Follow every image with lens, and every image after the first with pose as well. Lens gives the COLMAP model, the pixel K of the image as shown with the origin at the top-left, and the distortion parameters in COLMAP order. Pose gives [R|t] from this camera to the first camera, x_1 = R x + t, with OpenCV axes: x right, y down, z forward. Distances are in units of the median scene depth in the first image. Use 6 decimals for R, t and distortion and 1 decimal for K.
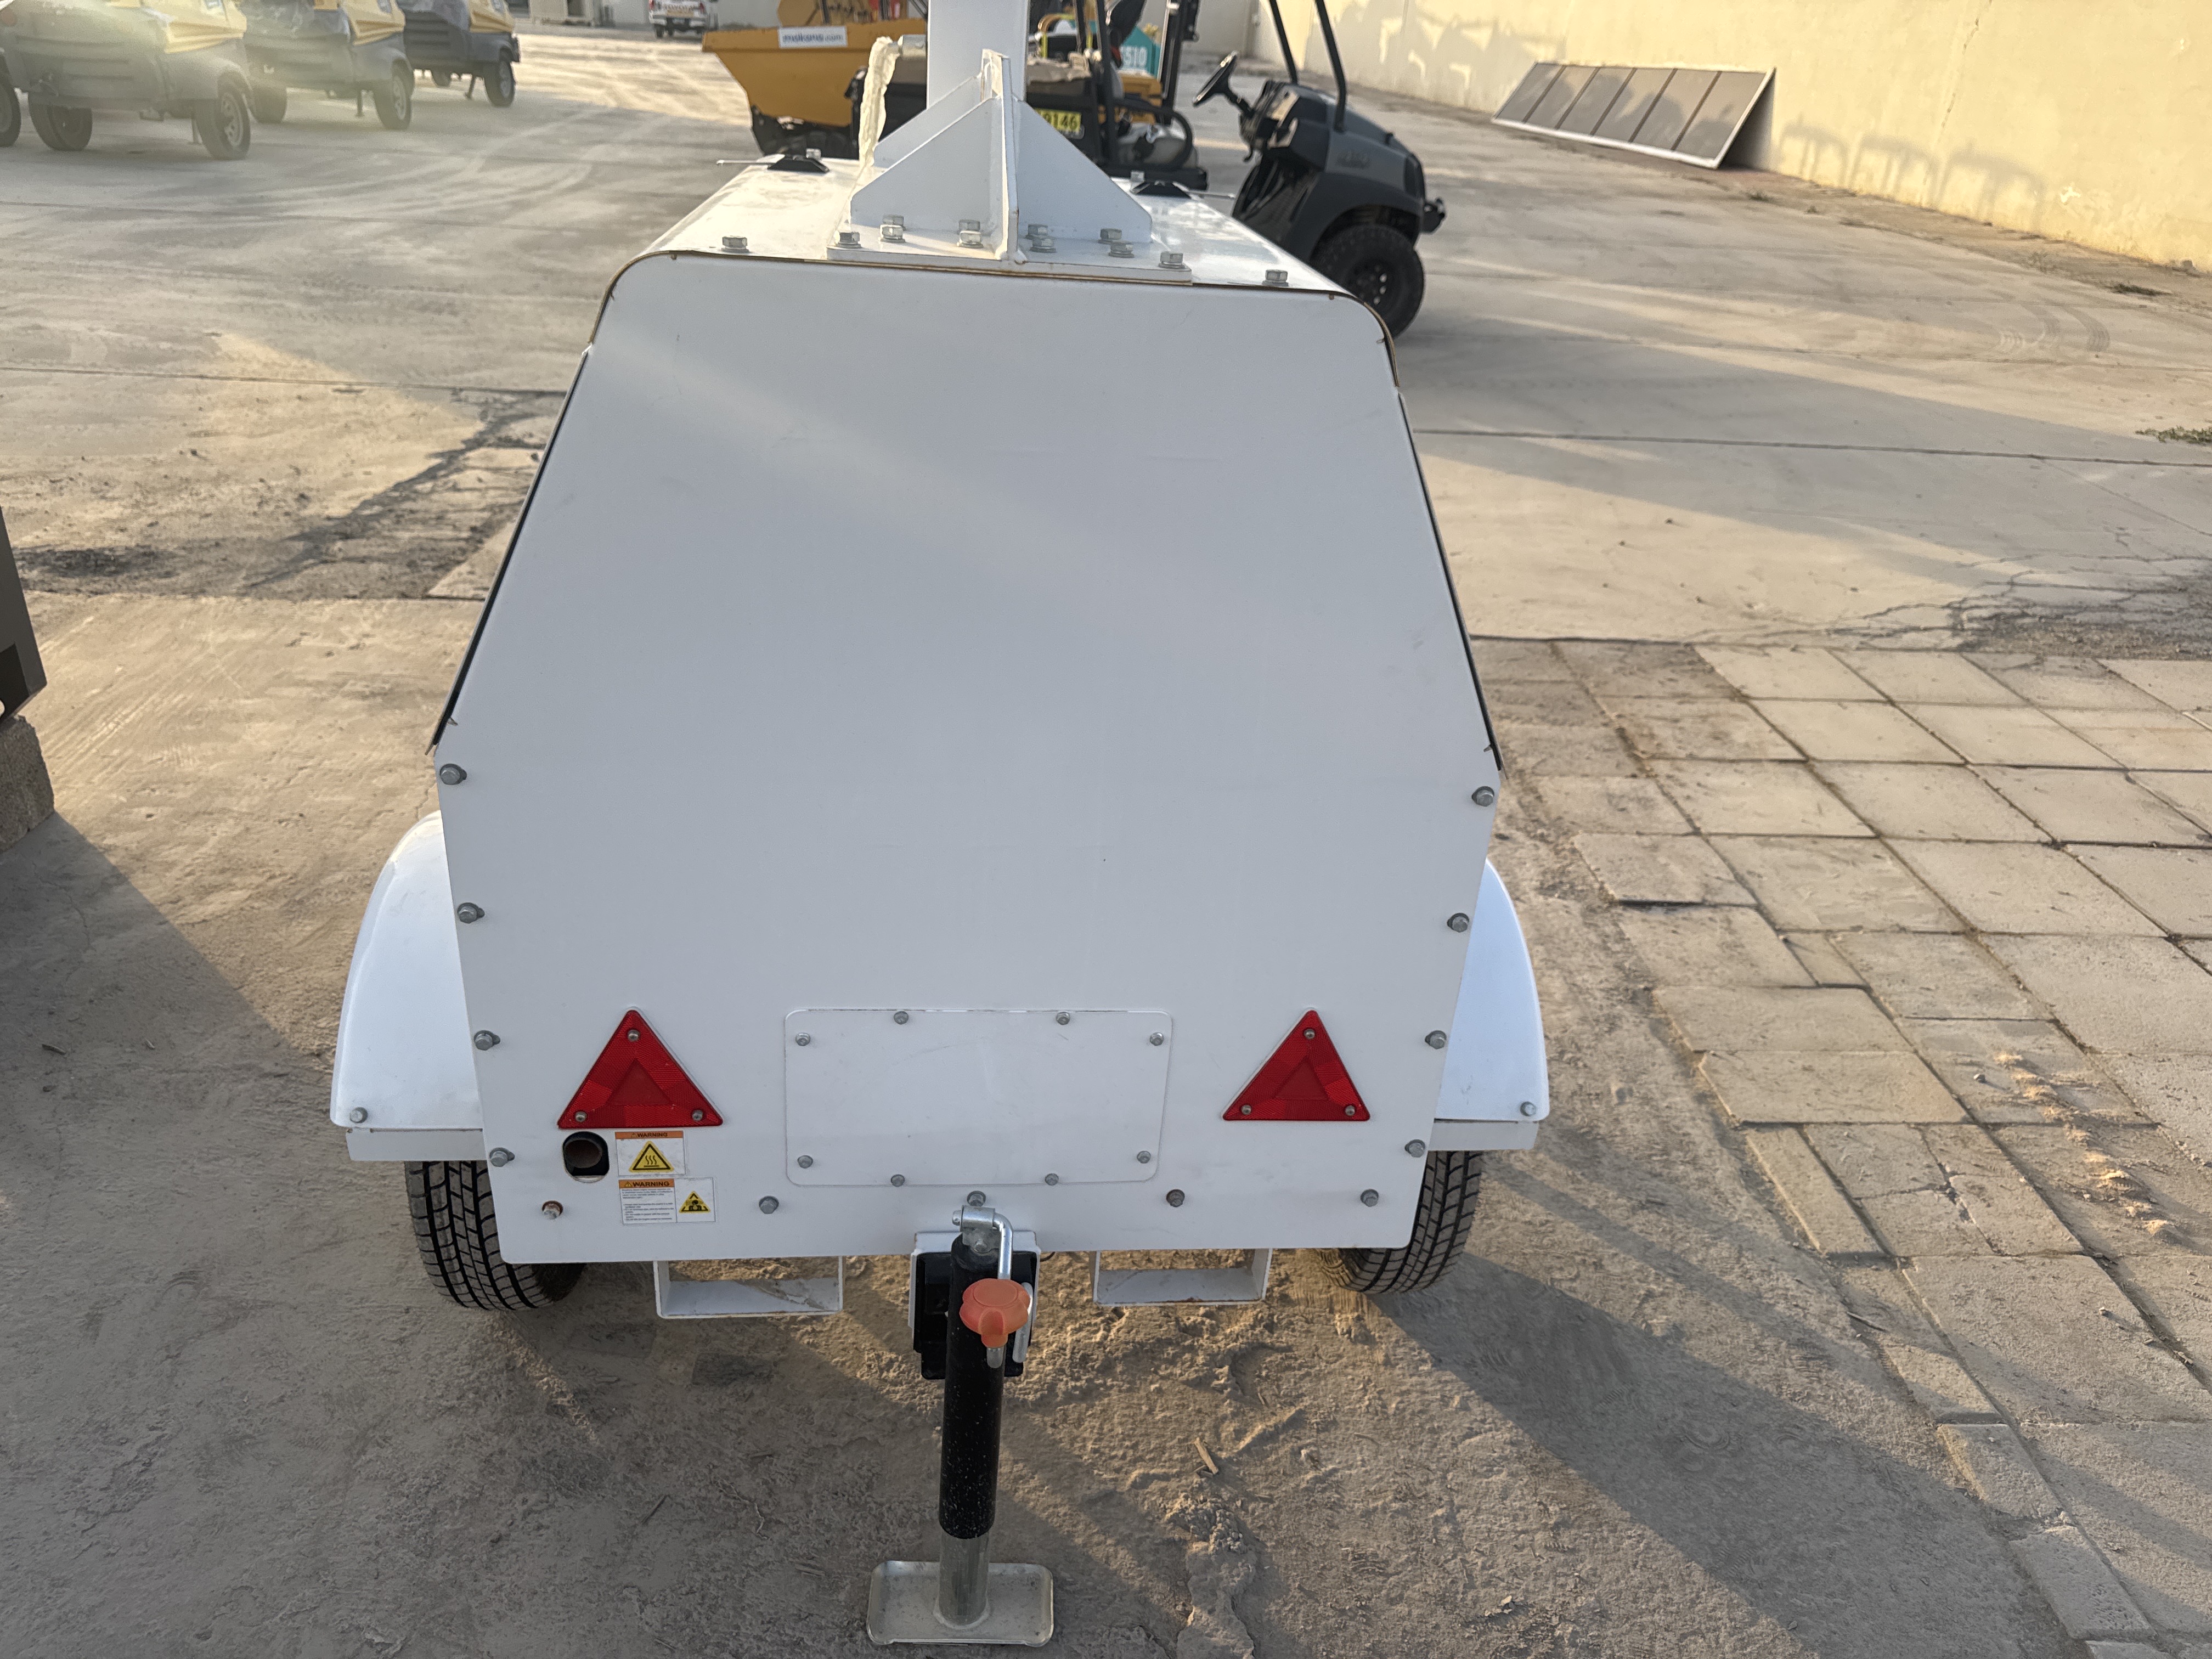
lens RADIAL K [[1568.3, 0, 1114.8], [0, 1568.3, 827.1], [0, 0, 1]] dist [0.029563, -0.047315]
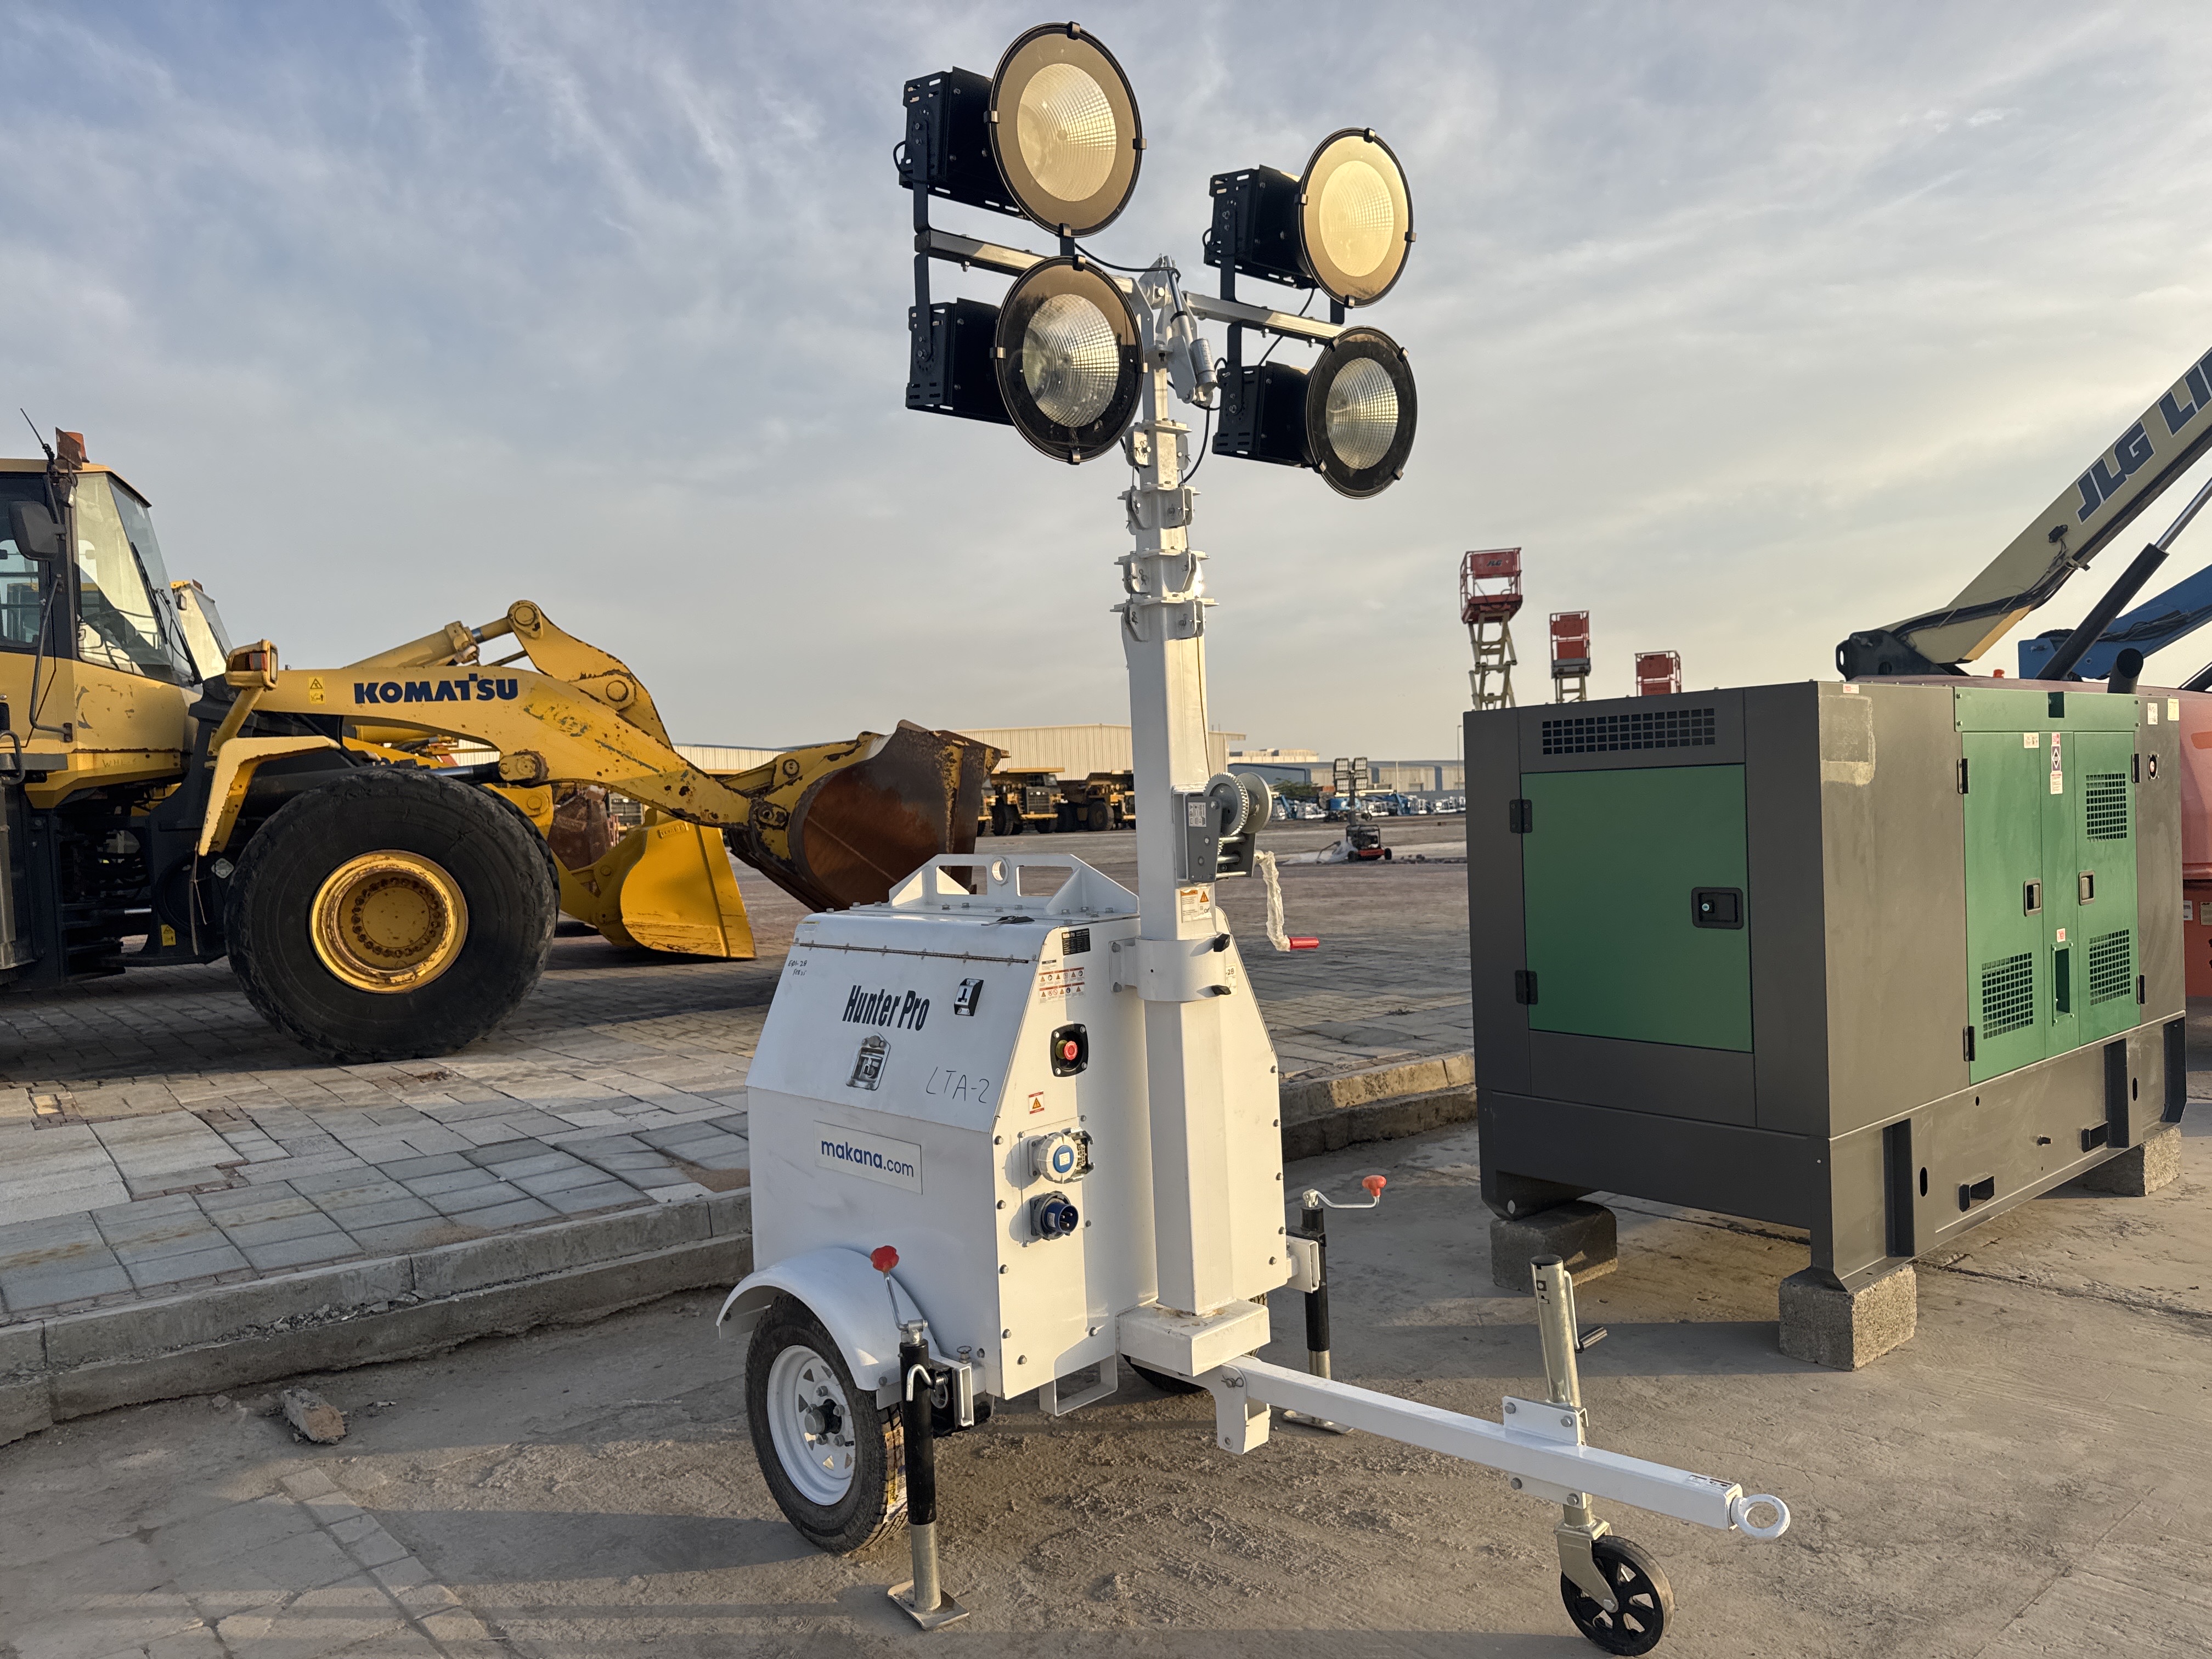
lens RADIAL K [[1568.3, 0, 1114.8], [0, 1568.3, 827.1], [0, 0, 1]] dist [0.029563, -0.047315]
pose [[-0.776242, -0.019072, -0.630147, 0.449903], [-0.289633, 0.898603, 0.329584, -0.465102], [0.559966, 0.438348, -0.703057, 0.939694]]
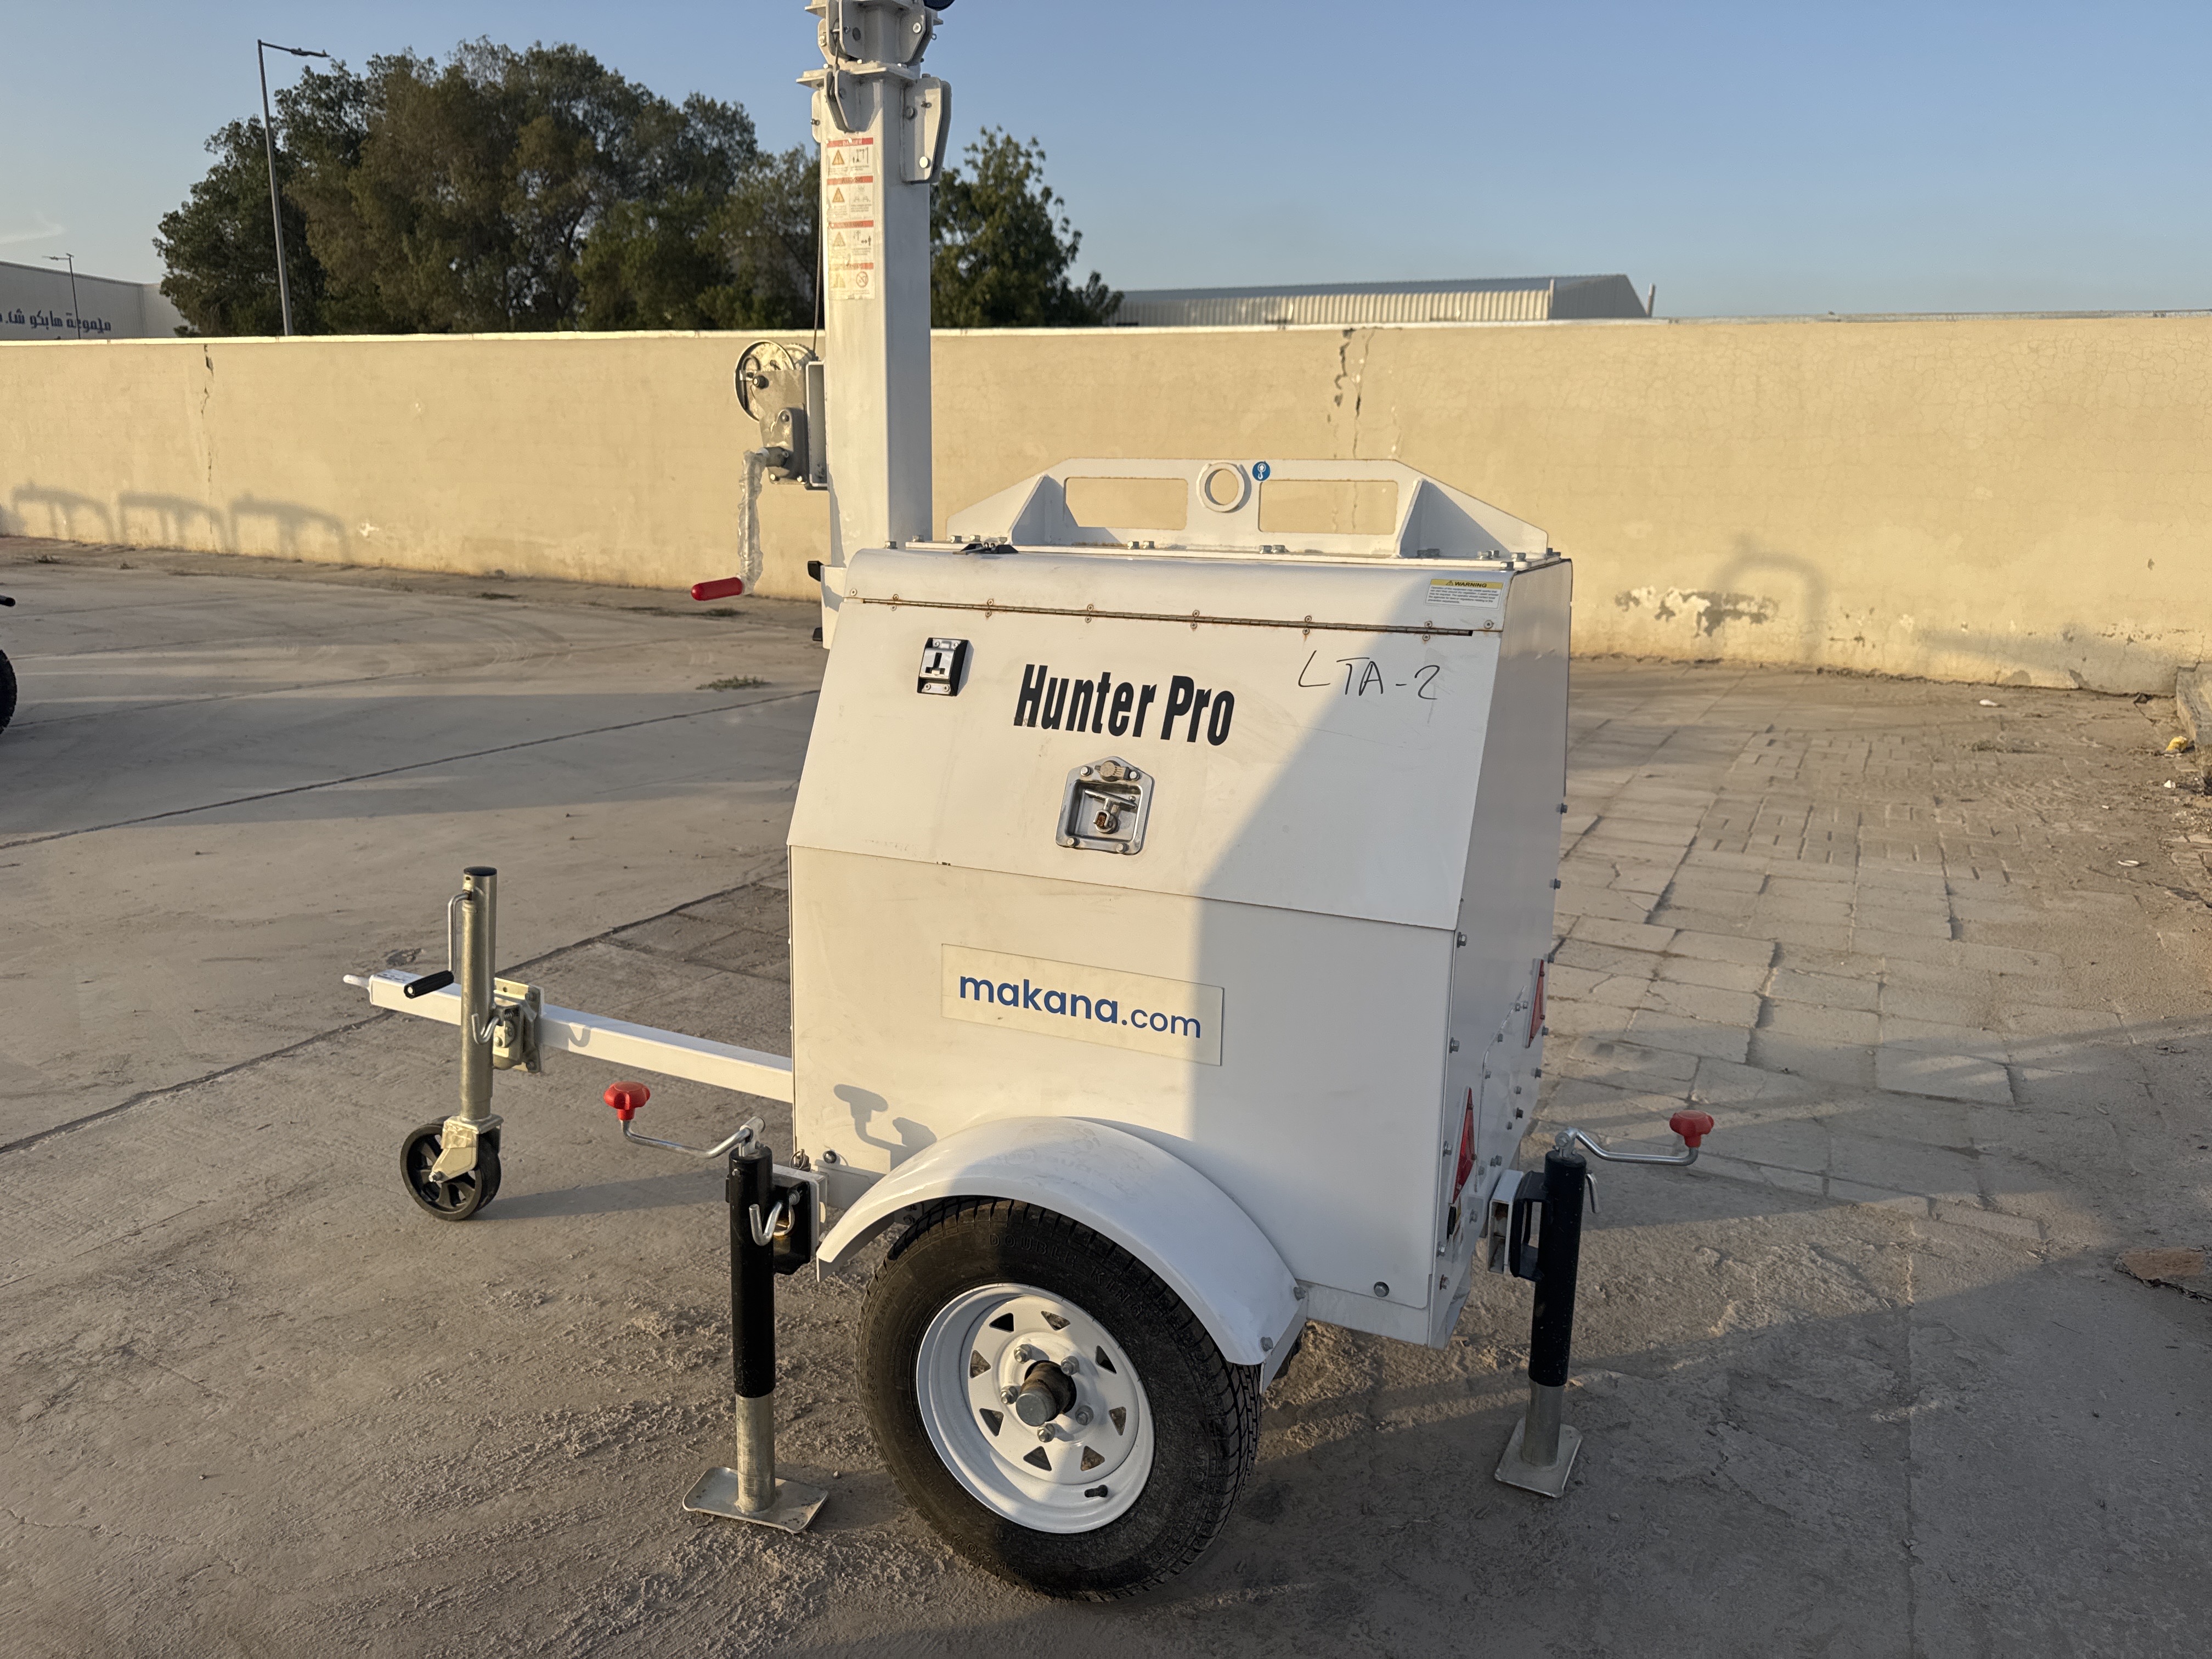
lens RADIAL K [[1561.7, 0, 1090.1], [0, 1561.7, 830.1], [0, 0, 1]] dist [0.044501, -0.061555]
pose [[0.476324, -0.244461, 0.844603, -0.499254], [0.404159, 0.913956, 0.036604, -0.089591], [-0.780878, 0.323918, 0.534141, 0.135404]]
